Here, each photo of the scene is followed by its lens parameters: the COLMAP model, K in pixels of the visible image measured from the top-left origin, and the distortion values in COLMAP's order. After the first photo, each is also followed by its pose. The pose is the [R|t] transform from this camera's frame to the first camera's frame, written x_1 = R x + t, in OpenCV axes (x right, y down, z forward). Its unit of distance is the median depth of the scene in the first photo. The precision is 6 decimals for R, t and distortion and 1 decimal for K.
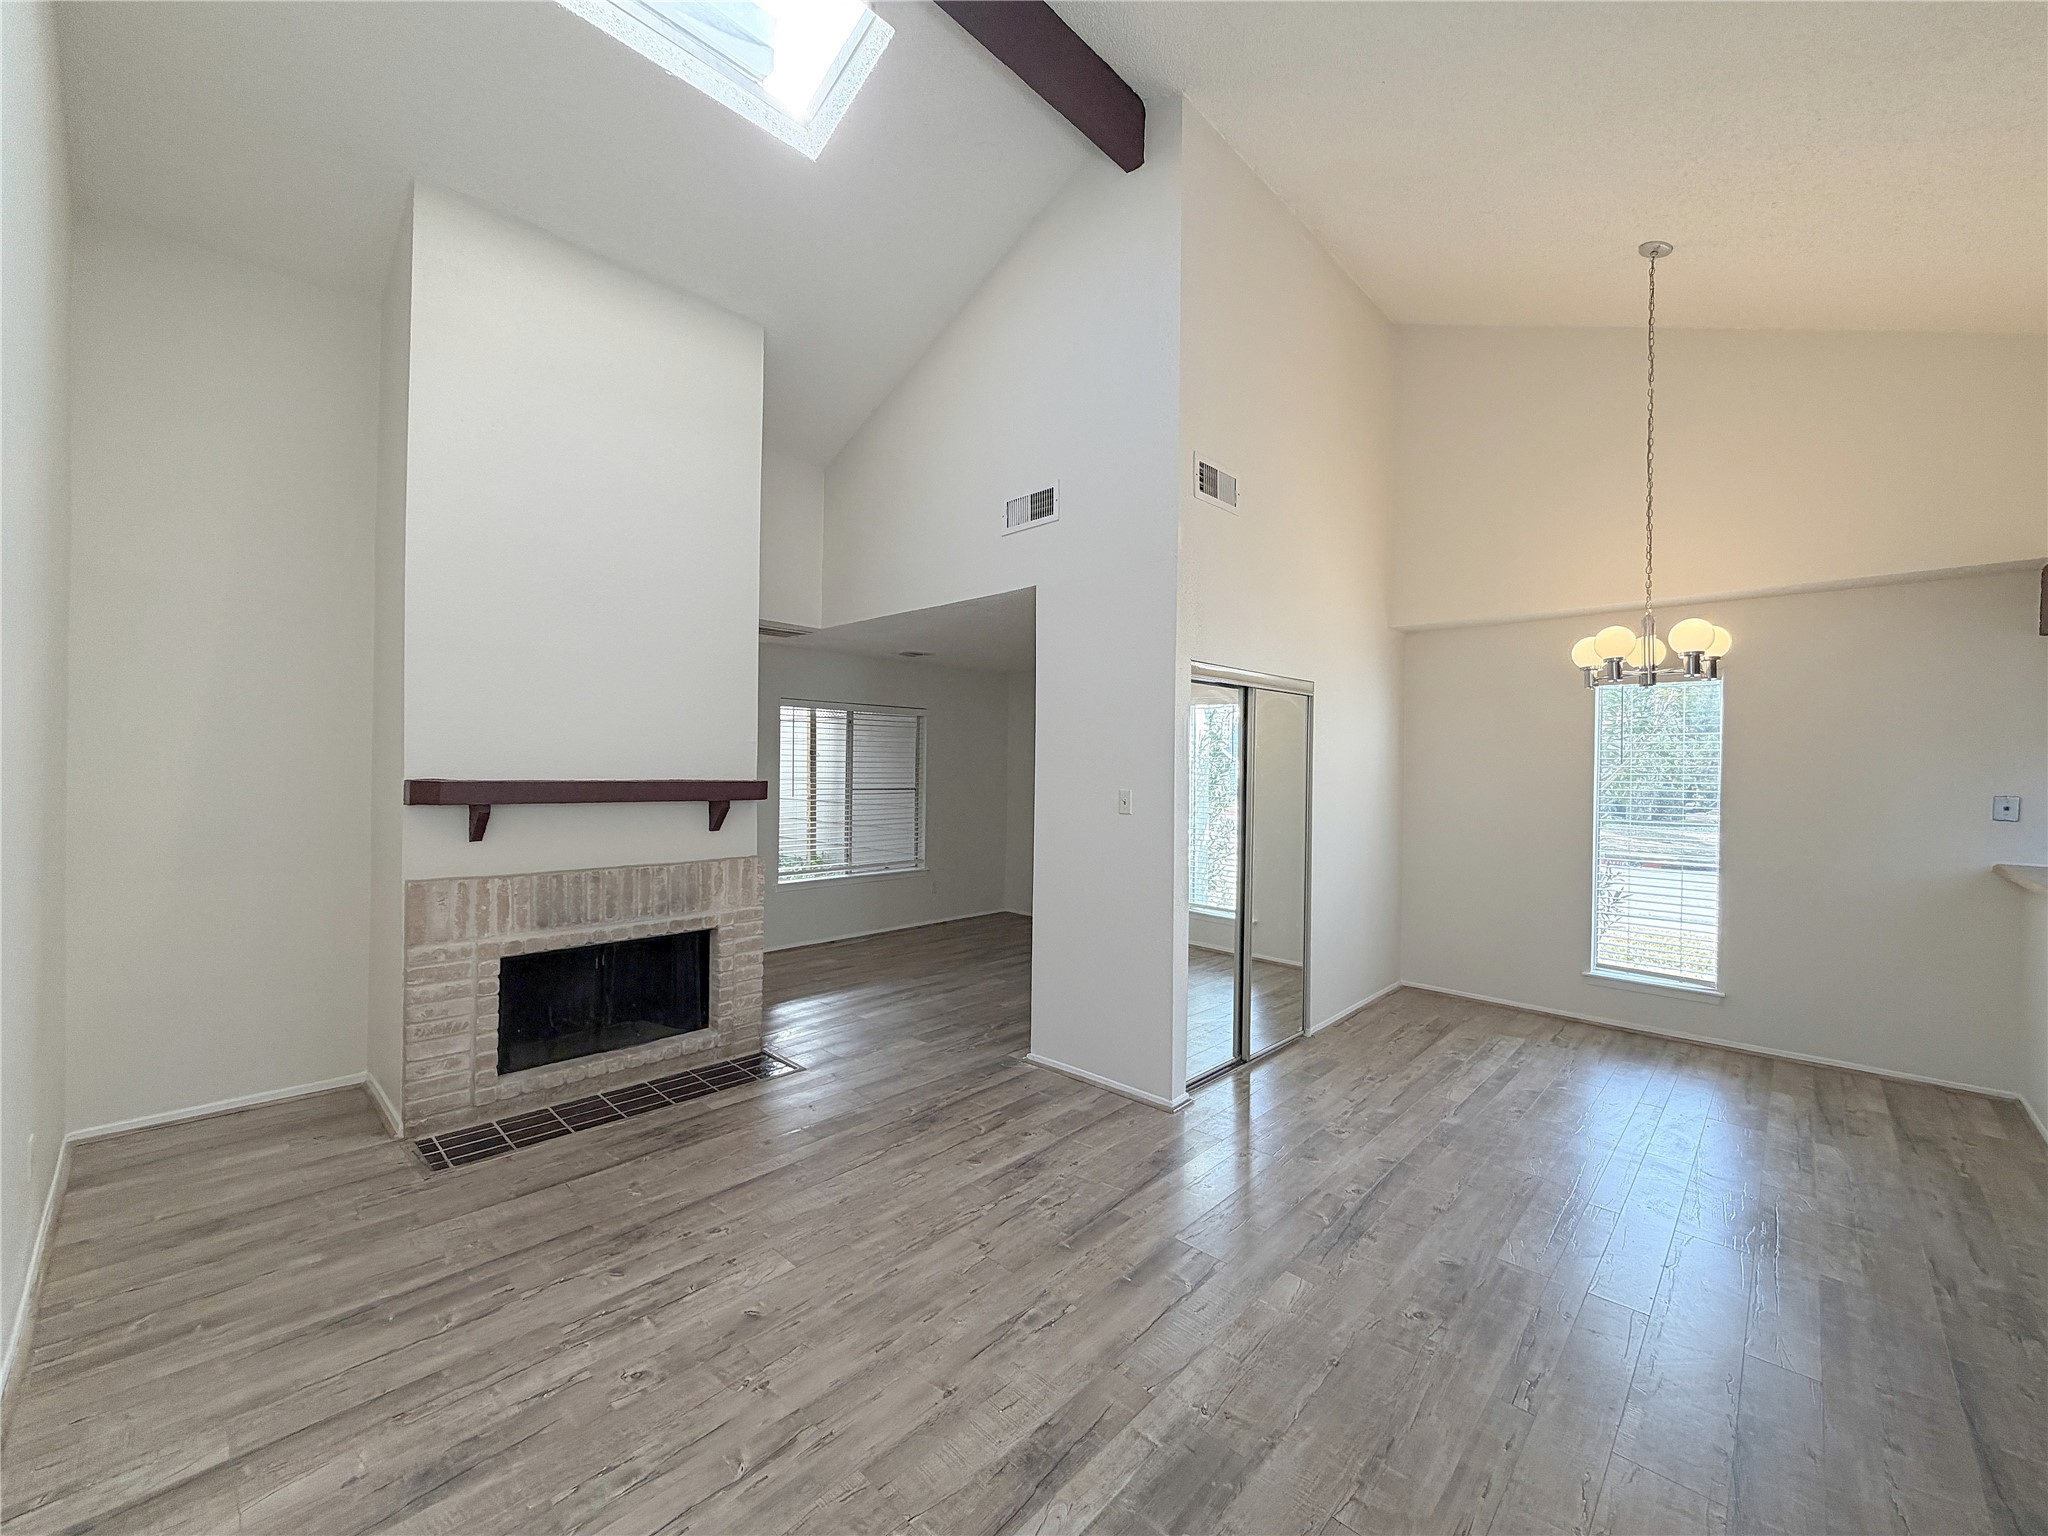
lens RADIAL K [[813.7, 0, 1016.4], [0, 813.7, 770.1], [0, 0, 1]] dist [-0.000364, 0.000271]
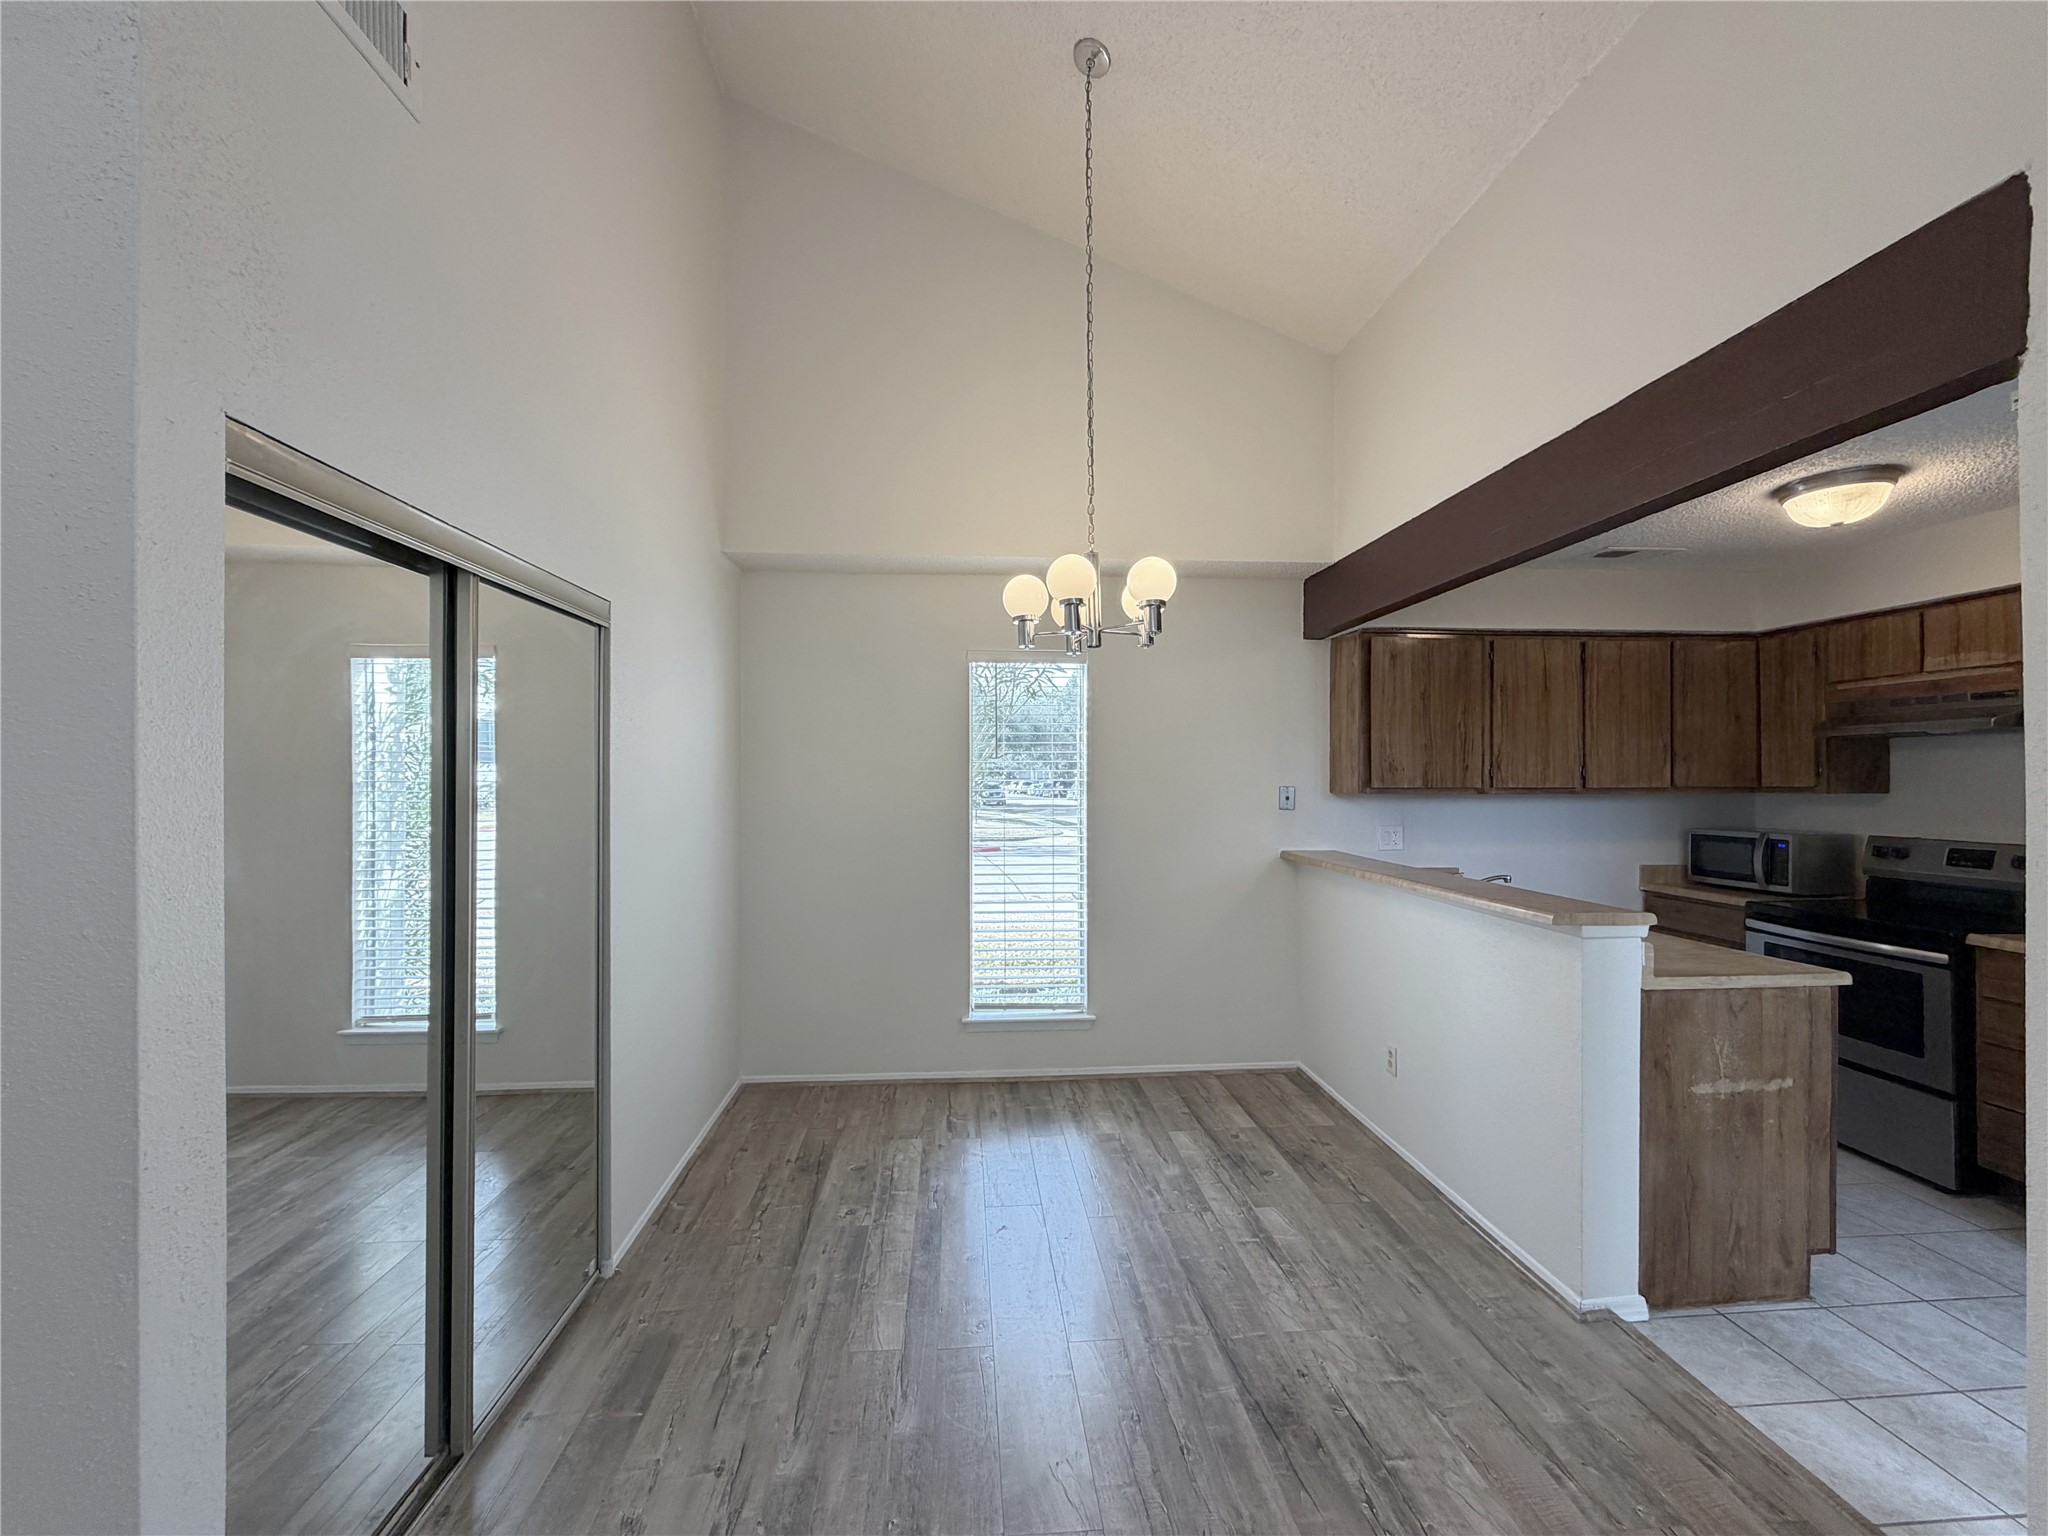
lens RADIAL K [[813.7, 0, 1016.3], [0, 813.7, 770.3], [0, 0, 1]] dist [-0.000364, 0.000271]
pose [[0.668247, -0.007987, 0.743897, 0.190044], [0.013613, 0.999906, -0.001493, 0.007229], [-0.743815, 0.011124, 0.668293, 0.581852]]
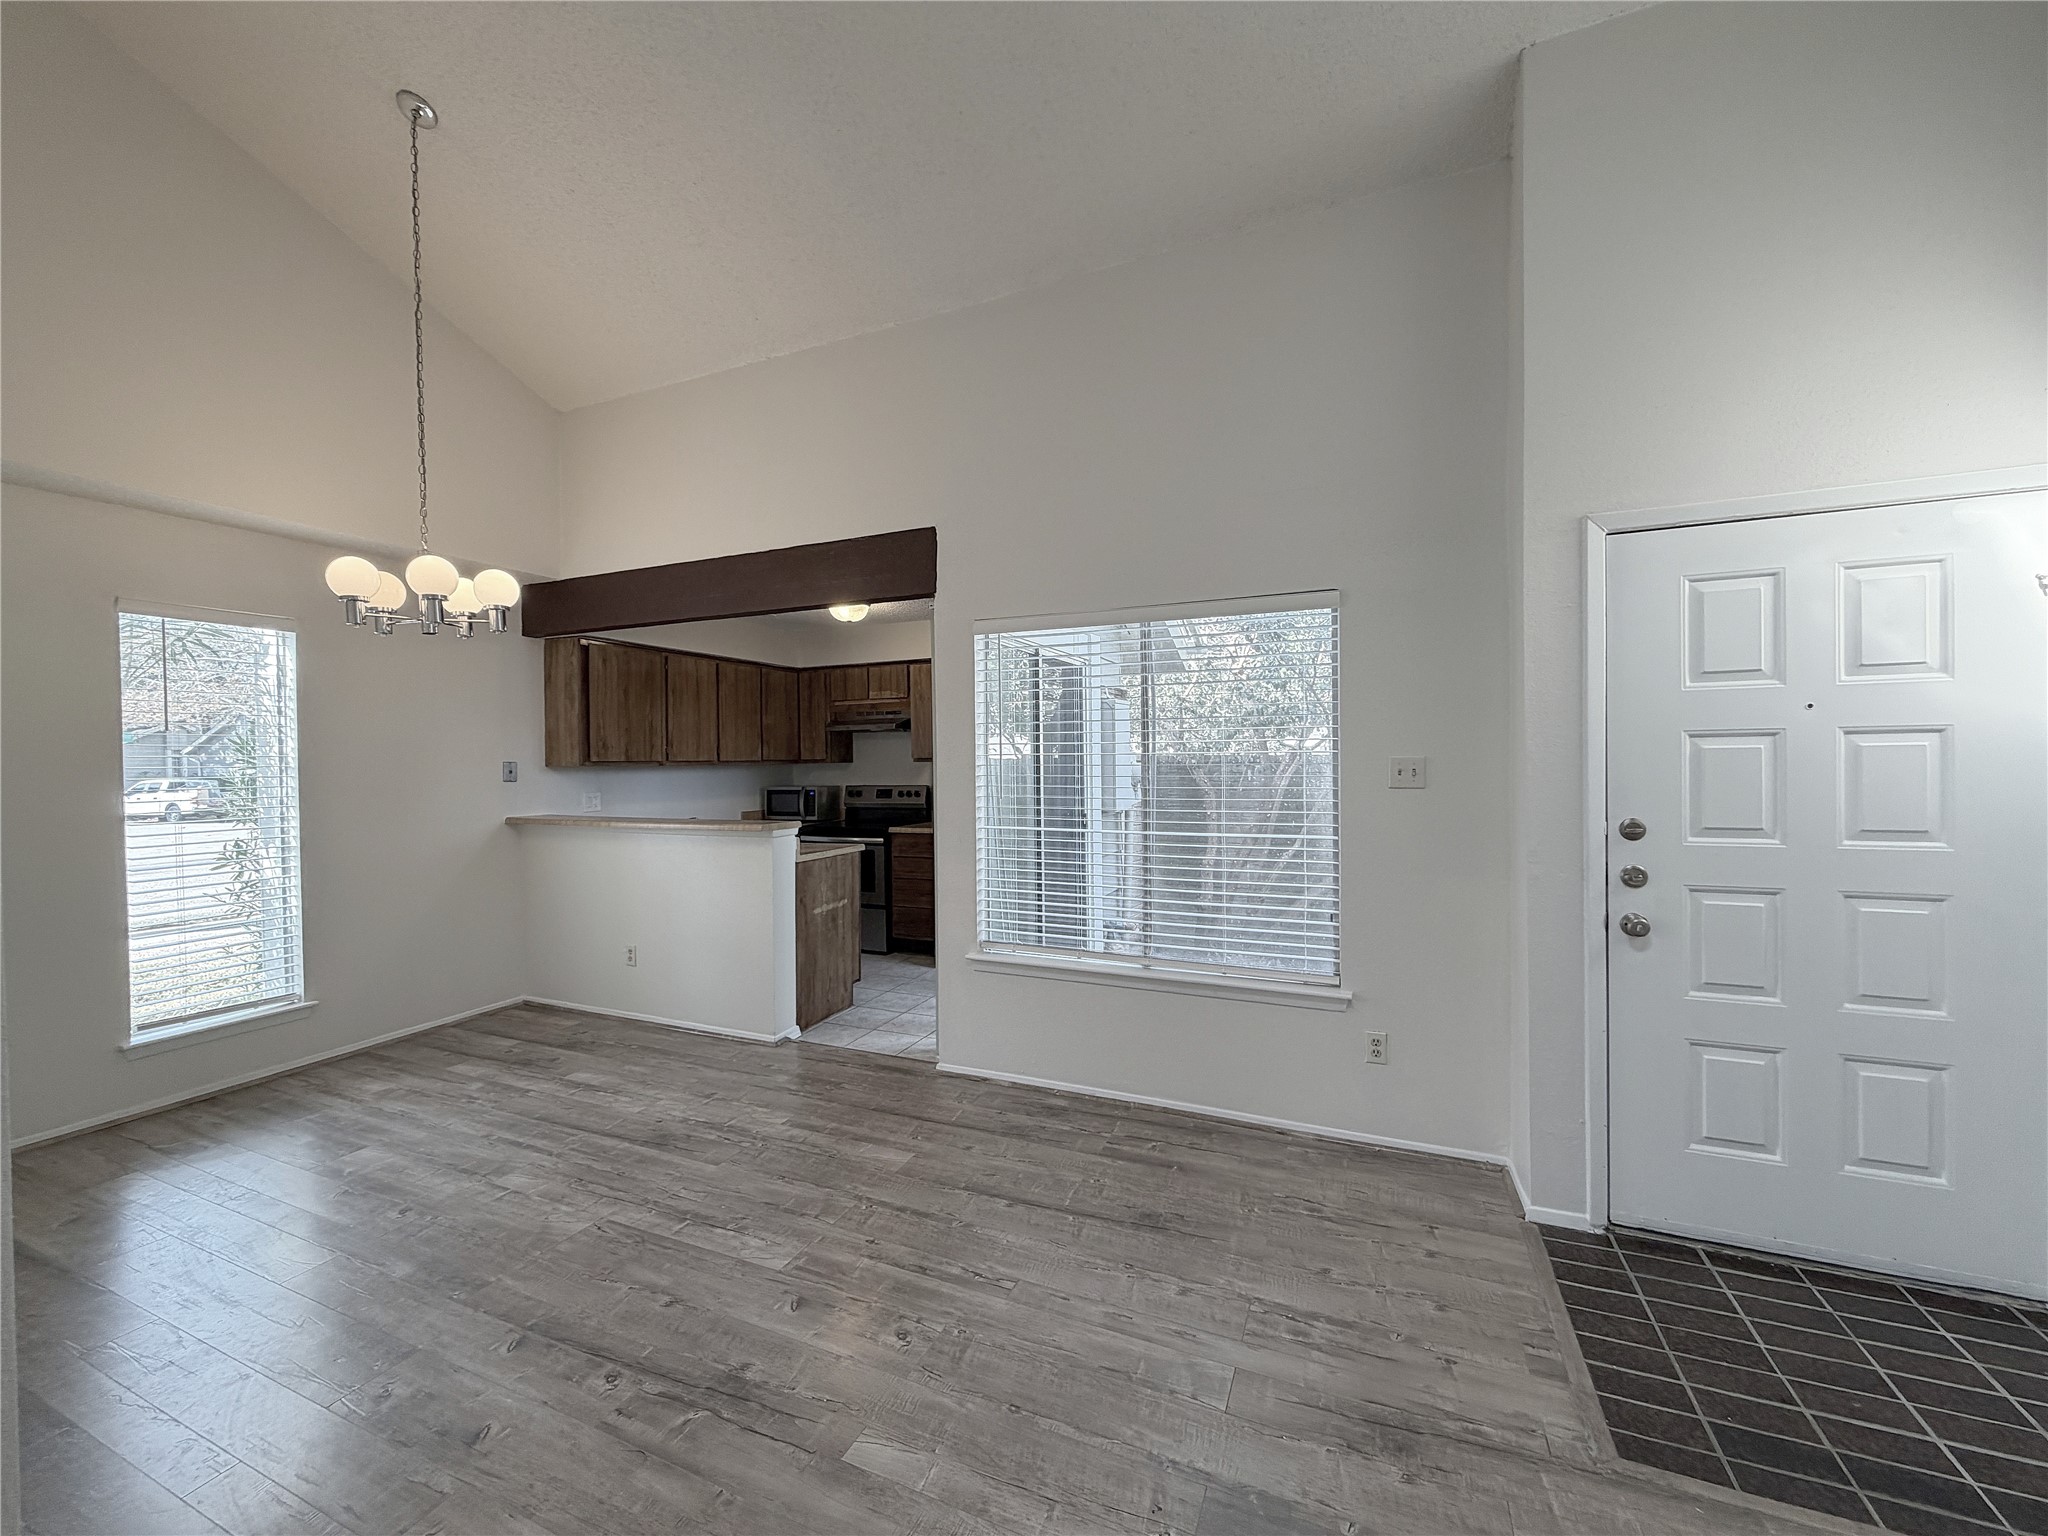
lens RADIAL K [[813.7, 0, 1018.2], [0, 813.7, 774.8], [0, 0, 1]] dist [-0.000364, 0.000271]
pose [[-0.349565, -0.025888, 0.936554, -0.230009], [0.010676, 0.999443, 0.031611, 0.022094], [-0.936851, 0.021049, -0.349094, 0.751385]]
